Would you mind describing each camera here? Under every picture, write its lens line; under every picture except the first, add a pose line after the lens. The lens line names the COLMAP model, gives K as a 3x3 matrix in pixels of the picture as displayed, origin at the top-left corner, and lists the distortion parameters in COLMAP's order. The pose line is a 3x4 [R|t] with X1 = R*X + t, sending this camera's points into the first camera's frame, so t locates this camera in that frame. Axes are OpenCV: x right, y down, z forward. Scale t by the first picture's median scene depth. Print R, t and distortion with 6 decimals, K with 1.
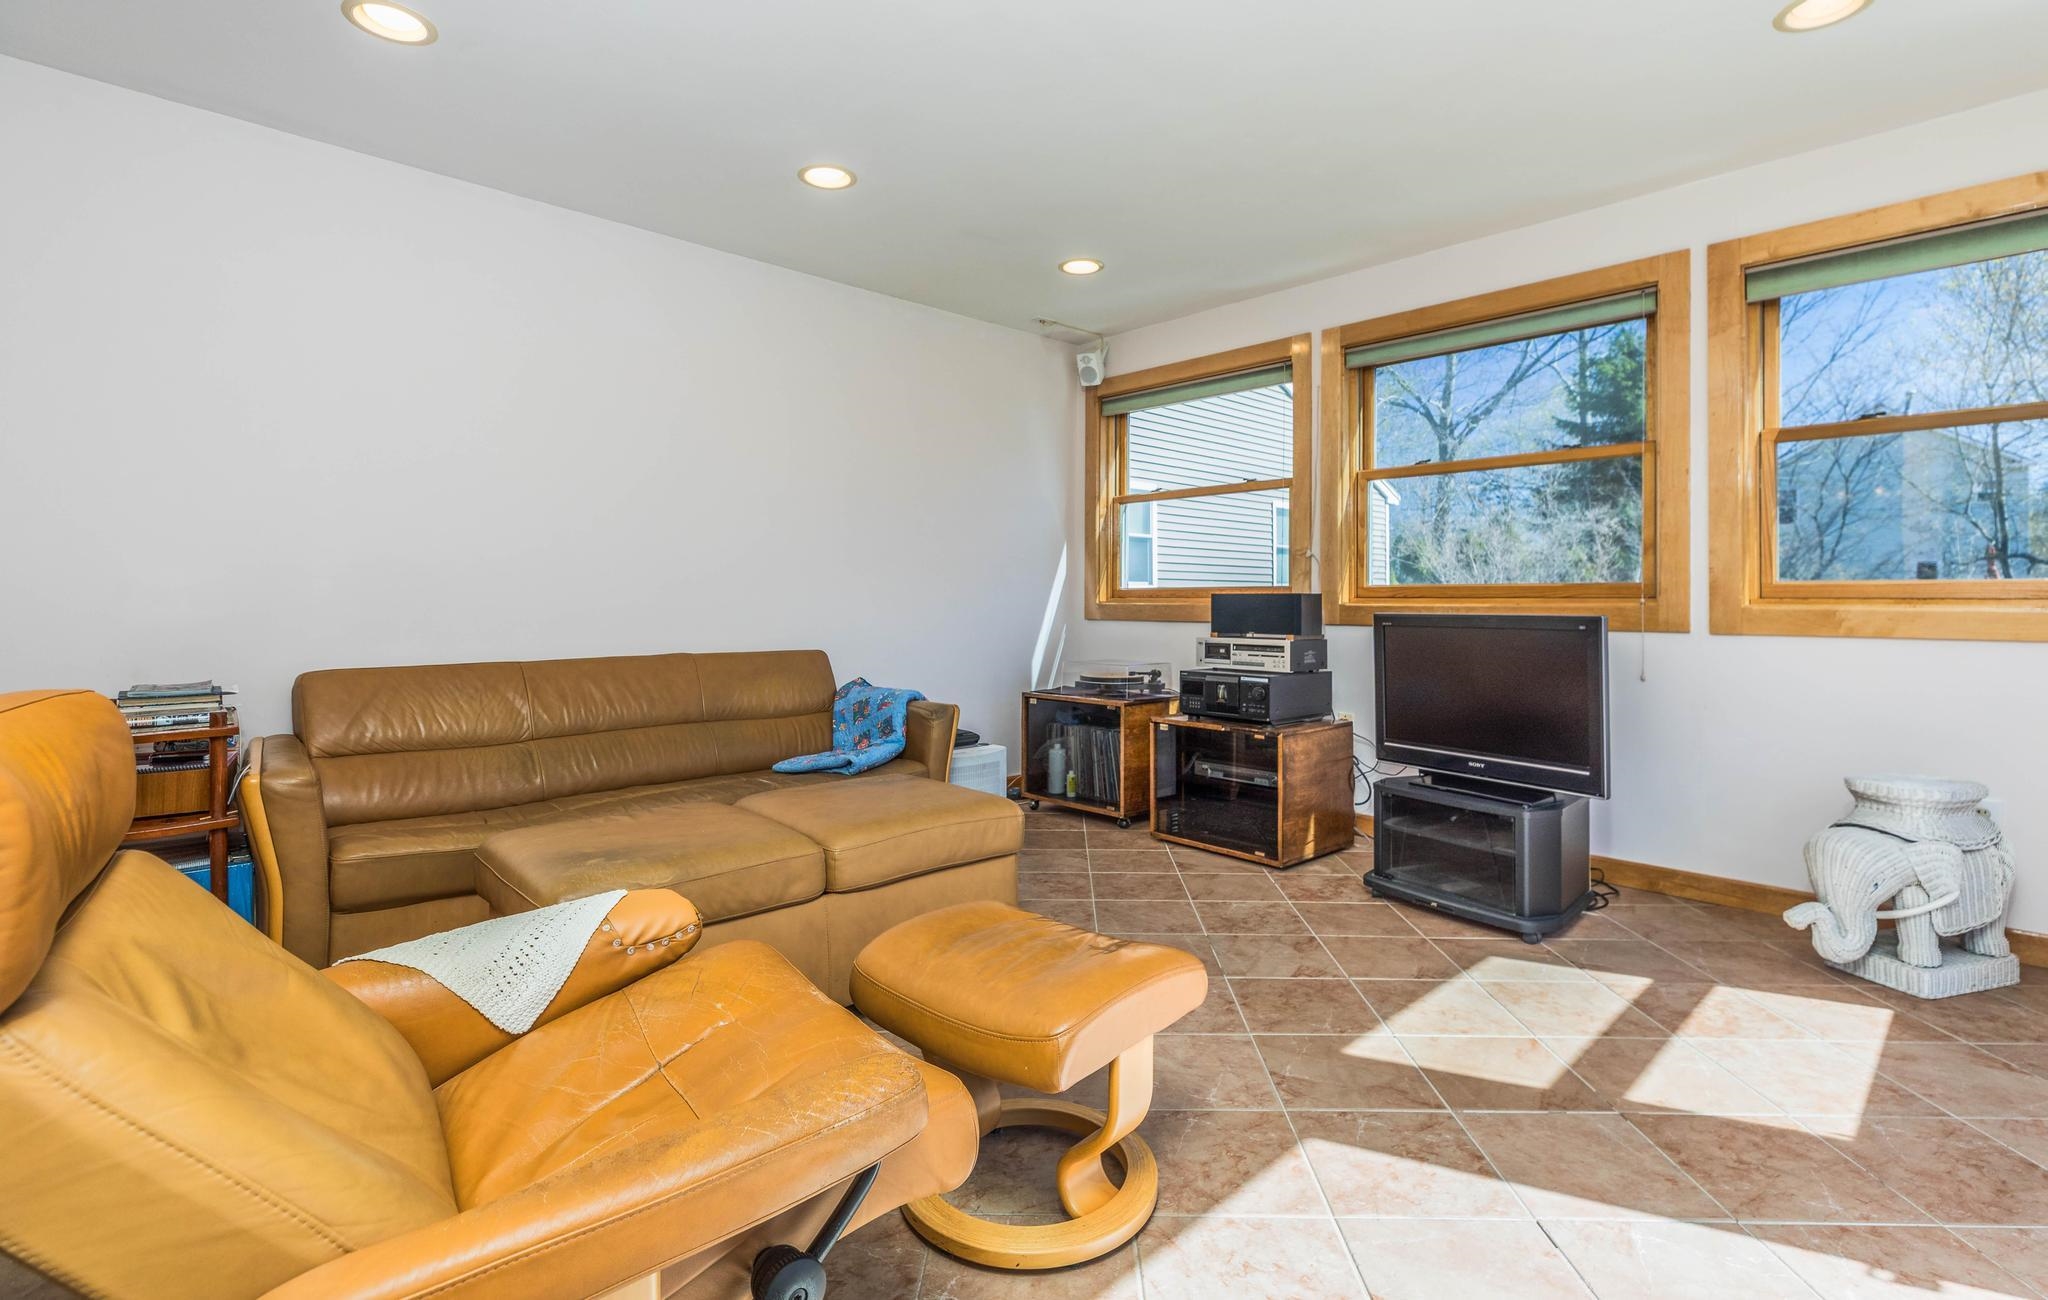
lens RADIAL K [[951.1, 0, 1021.3], [0, 951.1, 590.6], [0, 0, 1]] dist [0.009999, 0.000245]
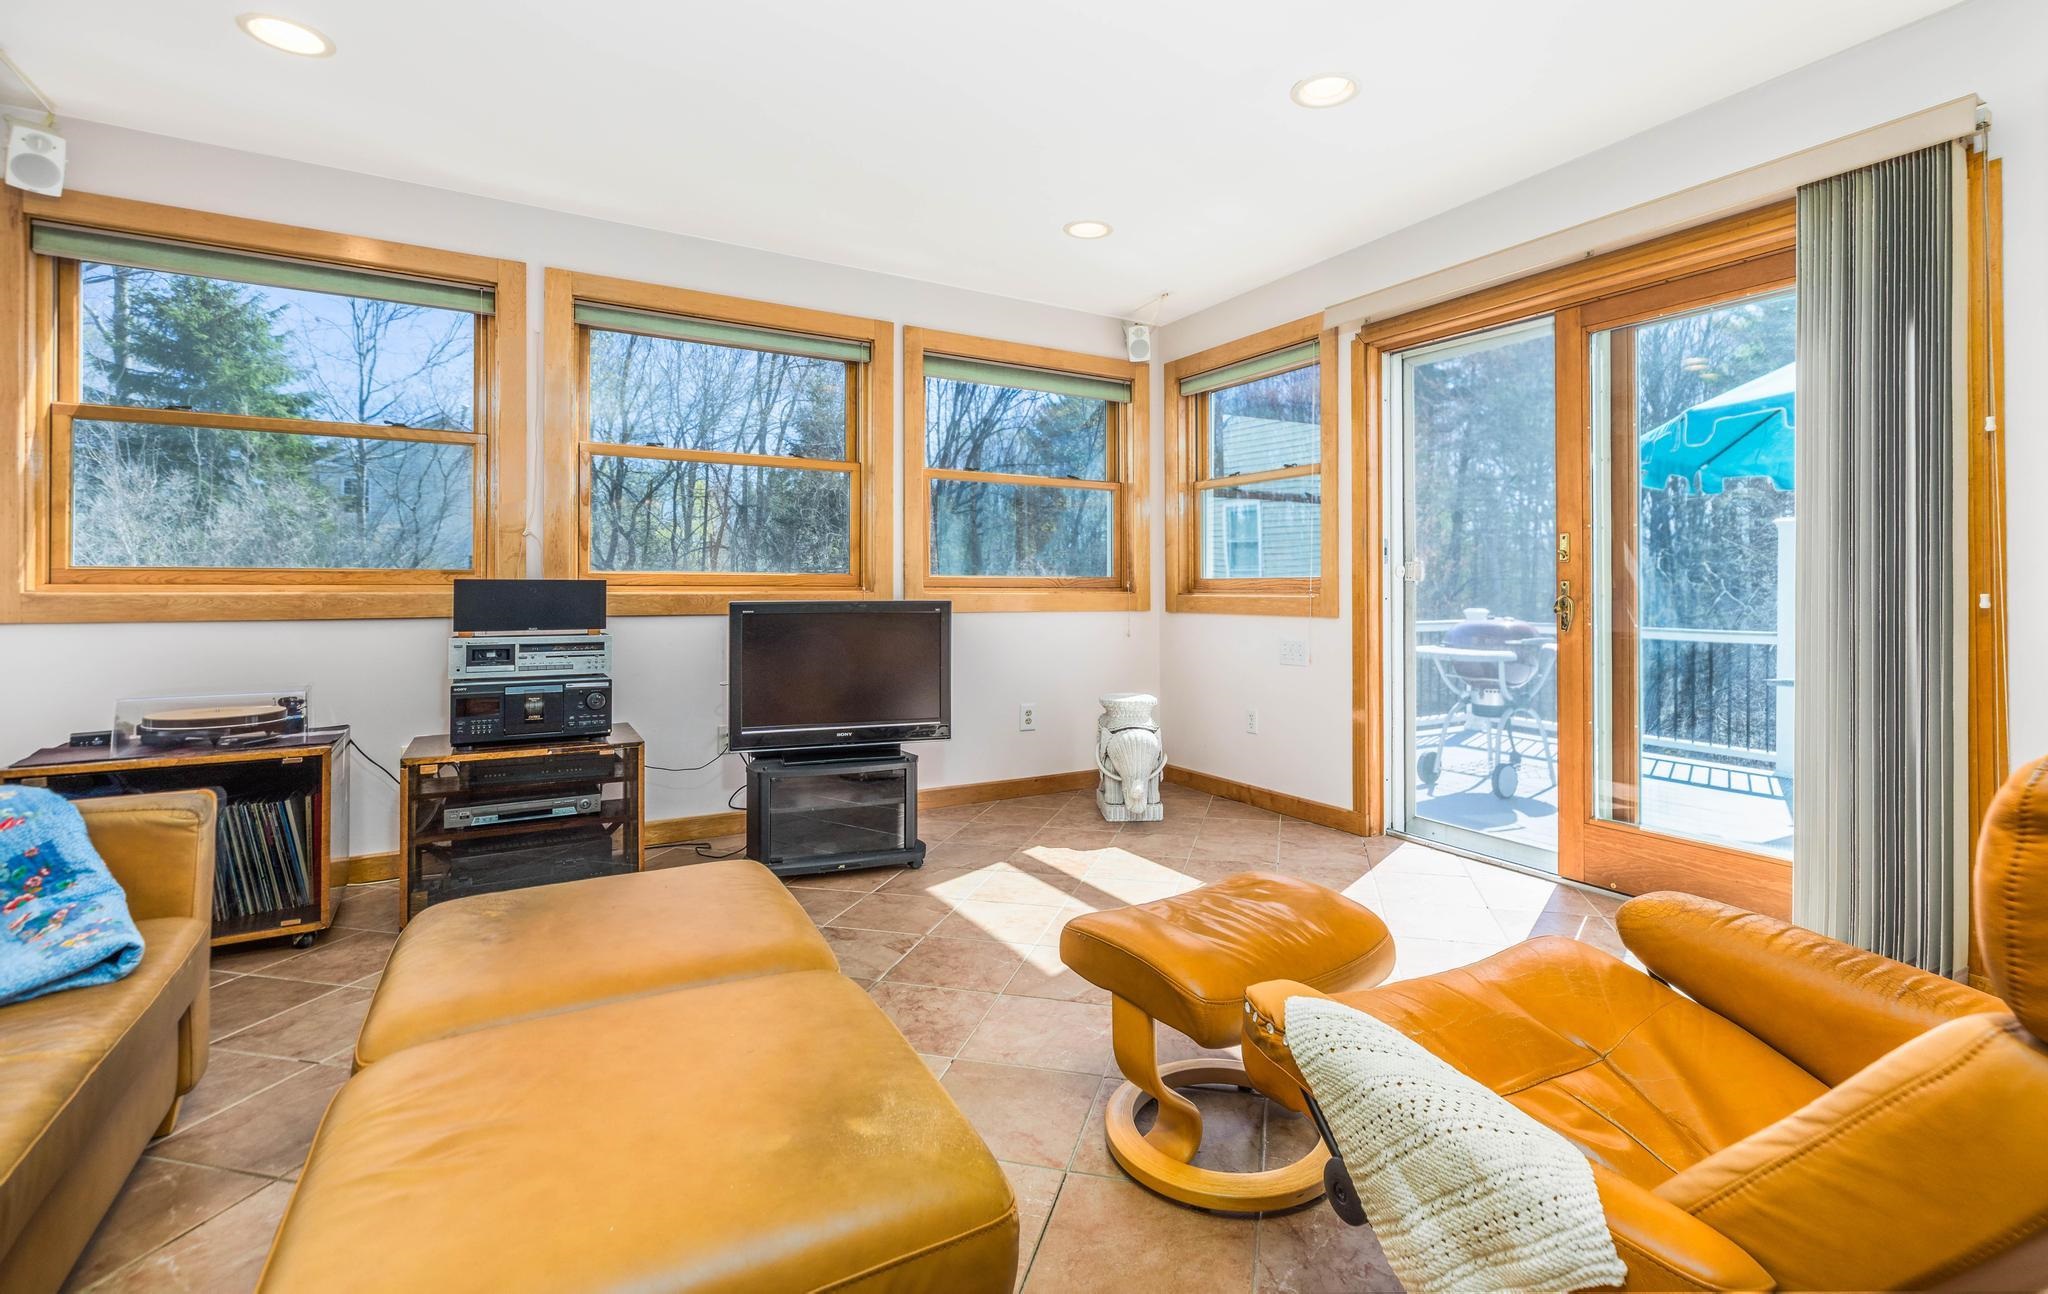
lens RADIAL K [[951.1, 0, 1067.3], [0, 951.1, 591.6], [0, 0, 1]] dist [0.009999, 0.000245]
pose [[0.211655, -0.005361, 0.977330, -0.444831], [-0.010658, 0.999913, 0.007793, 0.001859], [-0.977286, -0.012066, 0.211579, 0.399166]]
